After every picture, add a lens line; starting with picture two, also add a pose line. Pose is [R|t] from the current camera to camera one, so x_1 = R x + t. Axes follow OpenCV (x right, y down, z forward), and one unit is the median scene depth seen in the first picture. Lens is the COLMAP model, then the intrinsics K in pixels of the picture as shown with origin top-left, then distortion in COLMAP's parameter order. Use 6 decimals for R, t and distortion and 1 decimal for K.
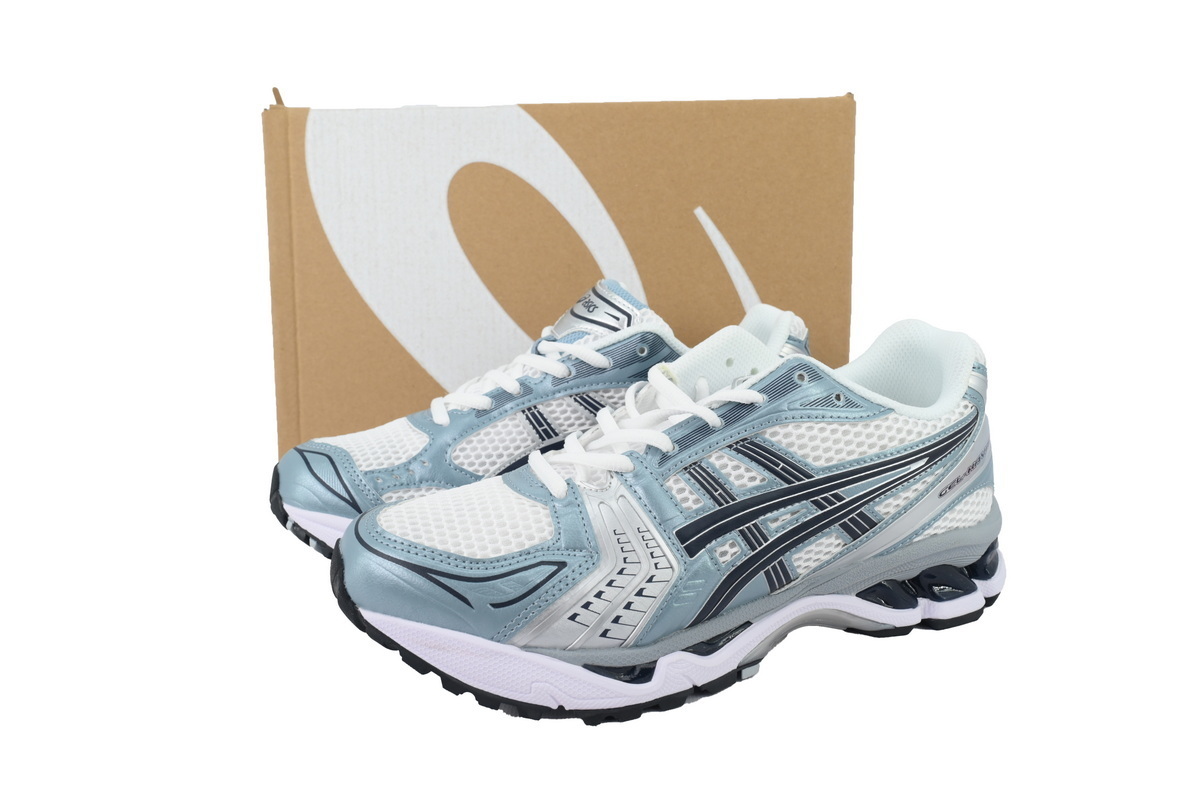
lens RADIAL K [[901.8, 0, 599.5], [0, 901.8, 406.1], [0, 0, 1]] dist [0.003050, 0.001680]
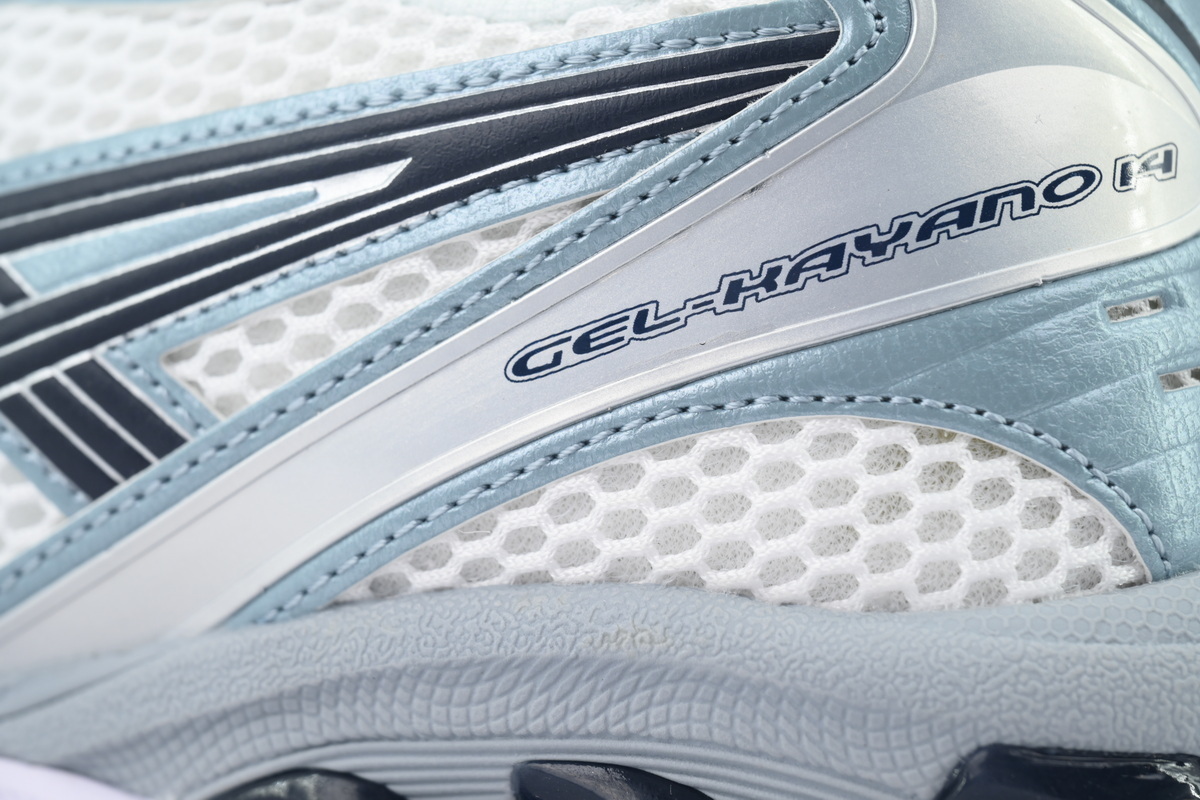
lens RADIAL K [[4120.0, 0, 599.7], [0, 4120.0, 400.6], [0, 0, 1]] dist [0.065893, 0.000000]
pose [[0.667416, -0.006304, -0.744659, 1.197451], [-0.211490, 0.957186, -0.197655, 0.315902], [0.714023, 0.289406, 0.637508, 0.425332]]
